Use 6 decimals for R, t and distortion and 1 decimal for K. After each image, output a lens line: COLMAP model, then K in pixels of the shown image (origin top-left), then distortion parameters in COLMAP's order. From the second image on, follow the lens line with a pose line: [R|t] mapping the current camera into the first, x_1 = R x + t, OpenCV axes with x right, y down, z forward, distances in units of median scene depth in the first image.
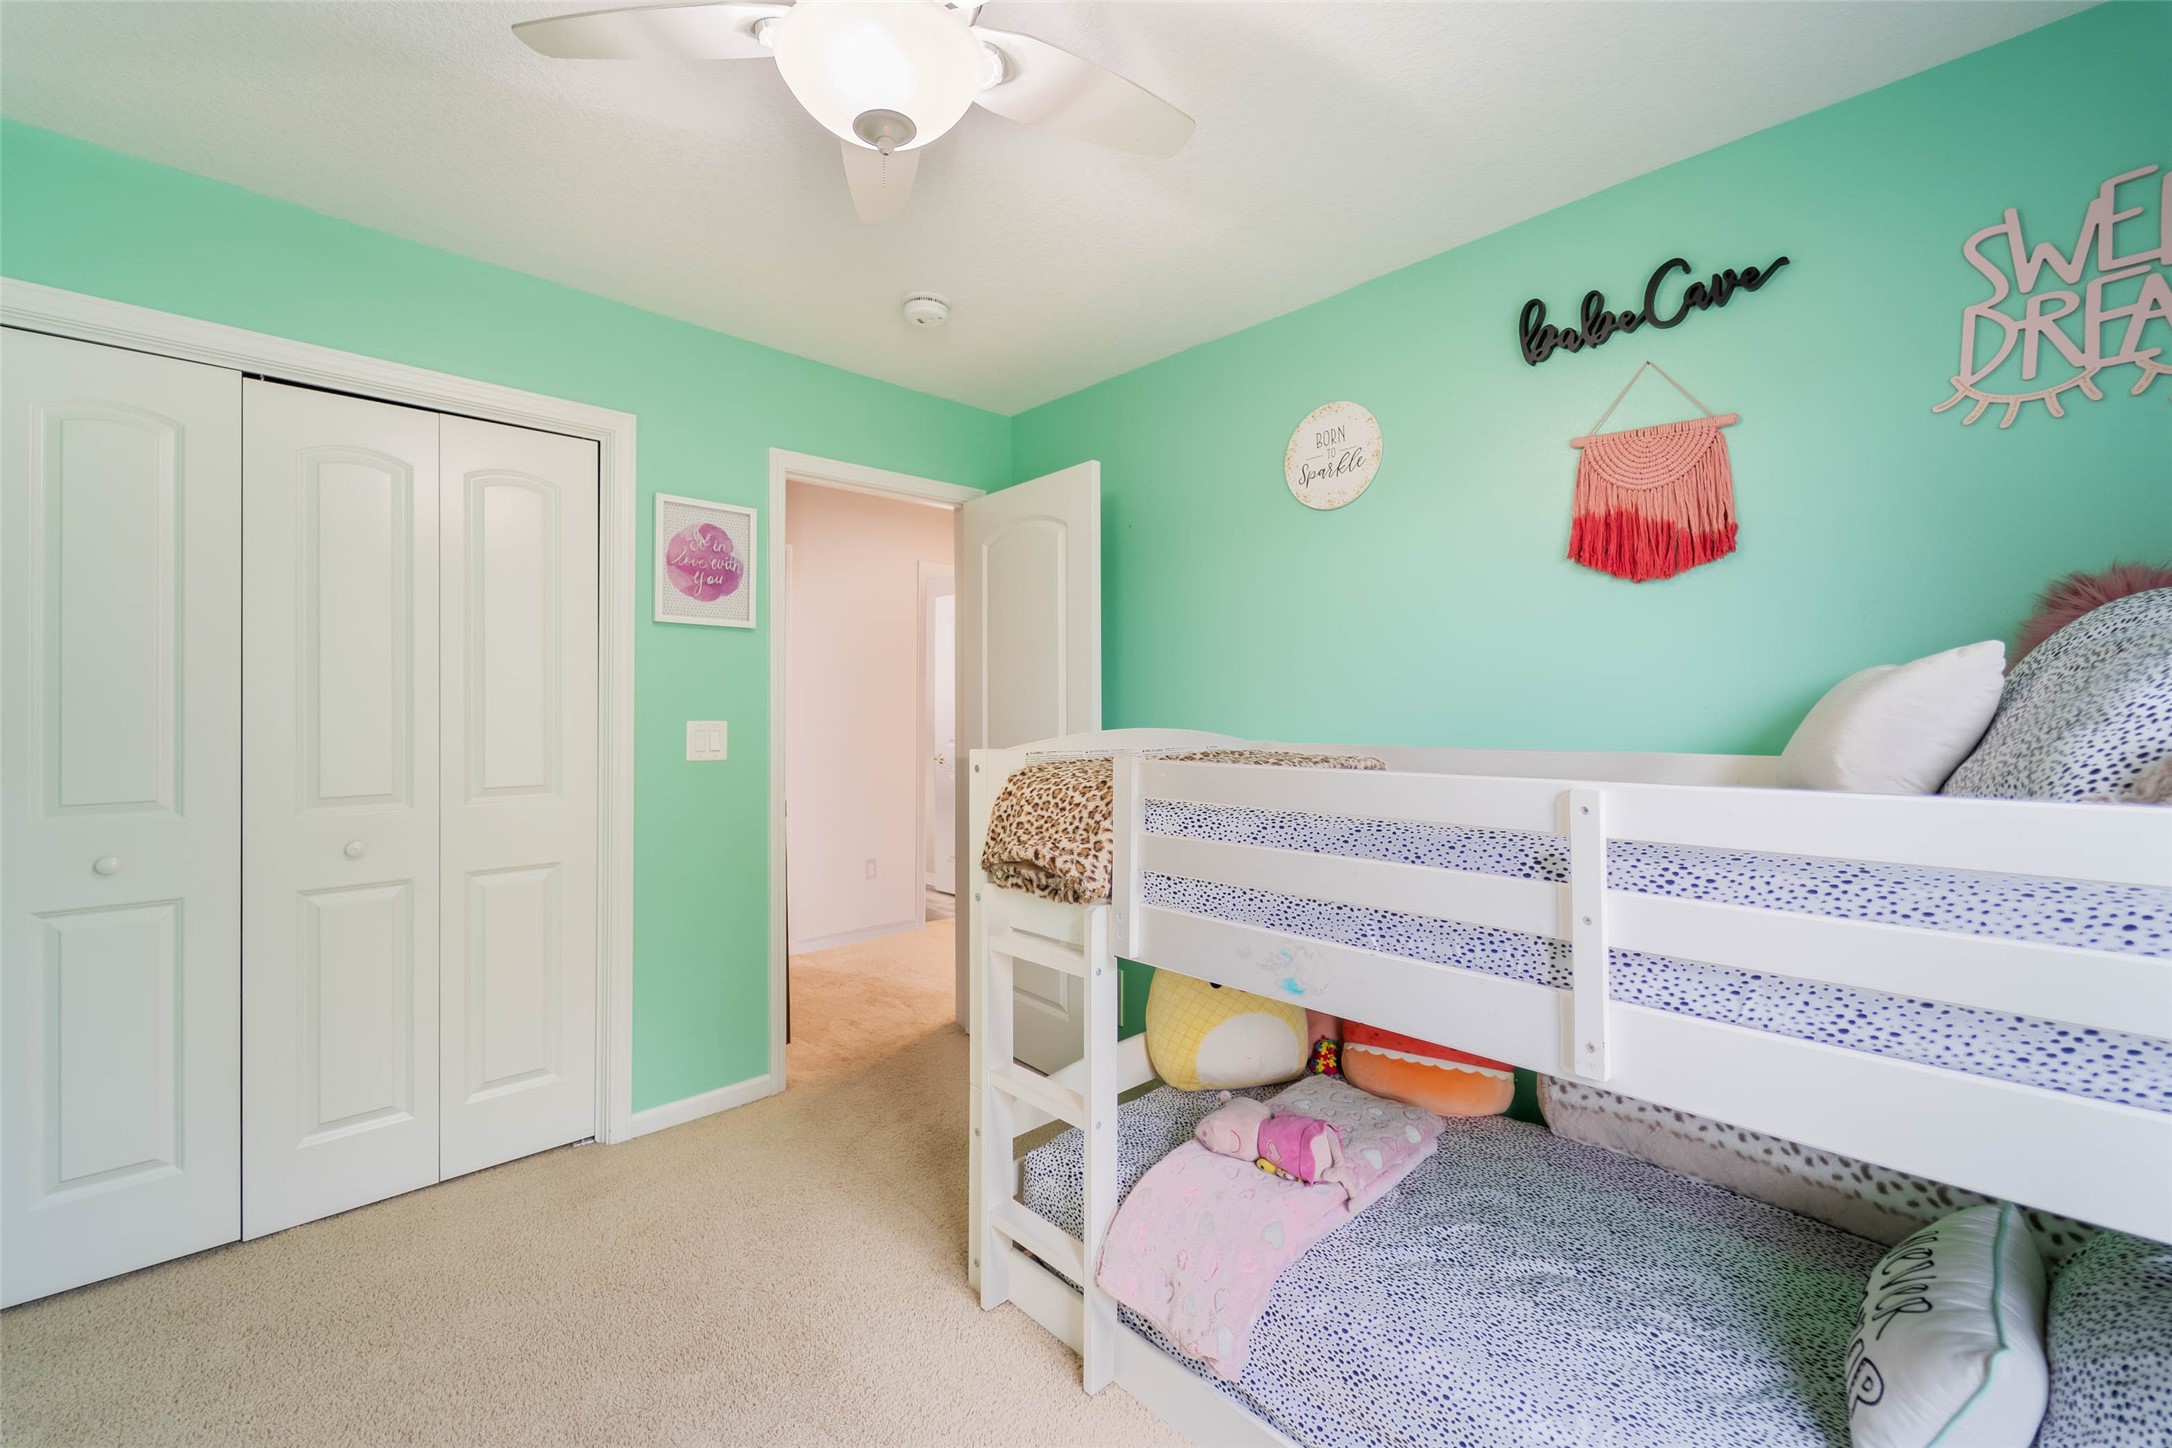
lens RADIAL K [[888.2, 0, 1074.9], [0, 888.2, 709.9], [0, 0, 1]] dist [-0.000856, -0.000507]
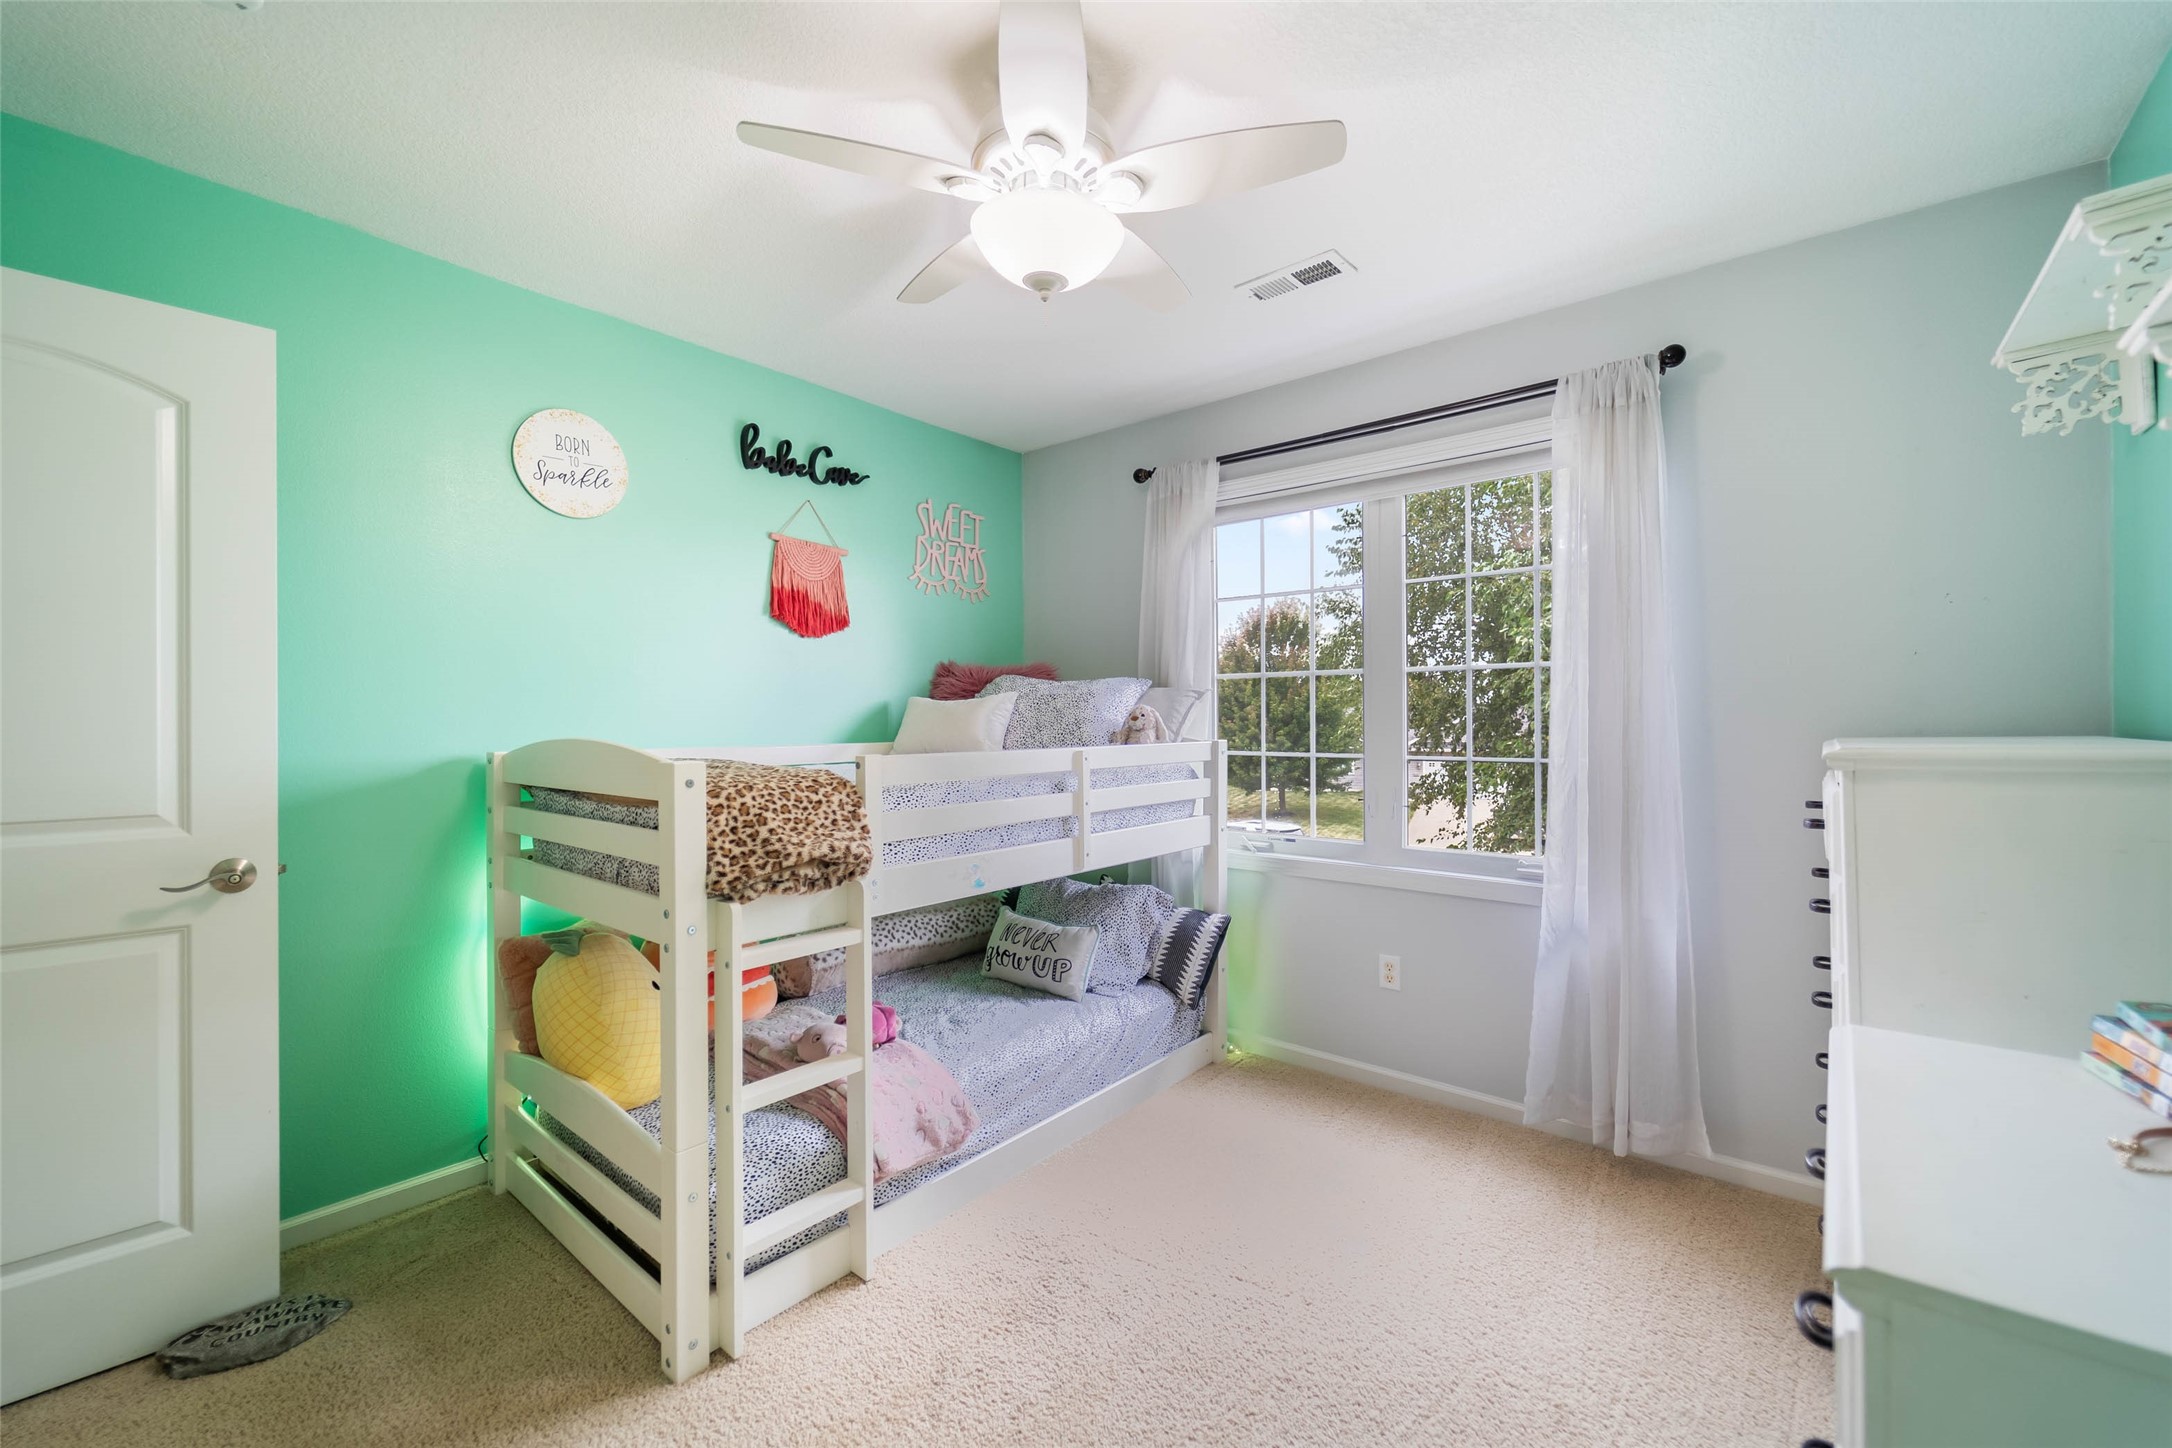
lens RADIAL K [[878.0, 0, 1076.4], [0, 878.0, 724.1], [0, 0, 1]] dist [0.000364, -0.000843]
pose [[-0.122481, -0.005509, 0.992456, -1.014717], [-0.002055, 0.999984, 0.005297, 0.002431], [-0.992469, -0.001391, -0.122490, 0.733393]]
